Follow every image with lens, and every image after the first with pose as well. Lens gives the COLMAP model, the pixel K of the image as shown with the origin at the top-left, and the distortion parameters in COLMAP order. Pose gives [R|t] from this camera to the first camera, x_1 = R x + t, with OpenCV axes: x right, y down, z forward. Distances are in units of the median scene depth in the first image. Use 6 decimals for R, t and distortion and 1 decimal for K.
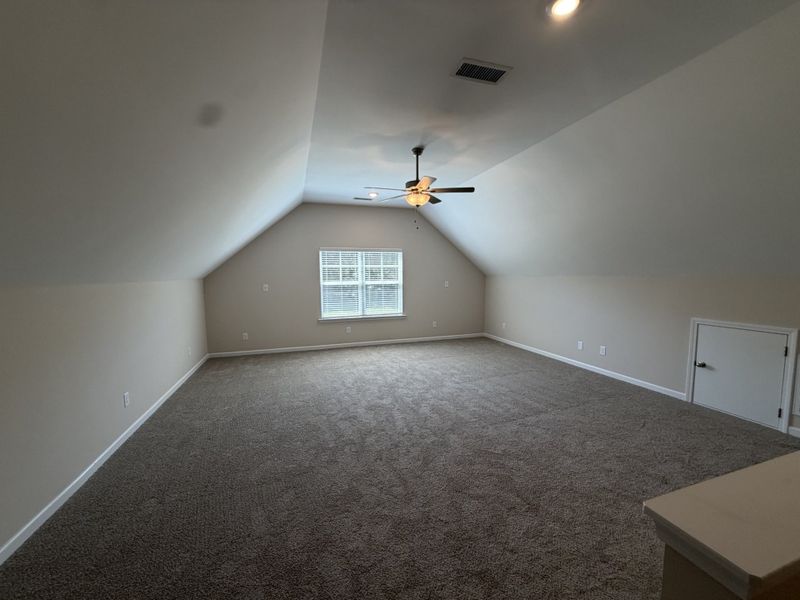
lens RADIAL K [[321.0, 0, 399.1], [0, 321.0, 301.4], [0, 0, 1]] dist [0.002068, 0.000421]
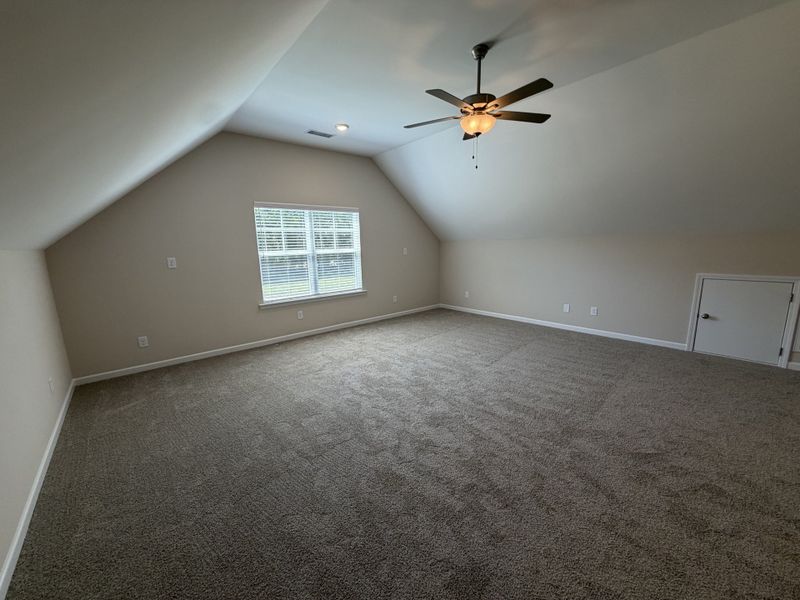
lens RADIAL K [[321.0, 0, 399.1], [0, 321.0, 301.4], [0, 0, 1]] dist [0.002068, 0.000421]
pose [[0.924942, -0.082565, 0.371033, -0.285149], [0.050364, 0.994138, 0.095673, -0.005350], [-0.376757, -0.069805, 0.923678, 0.275407]]
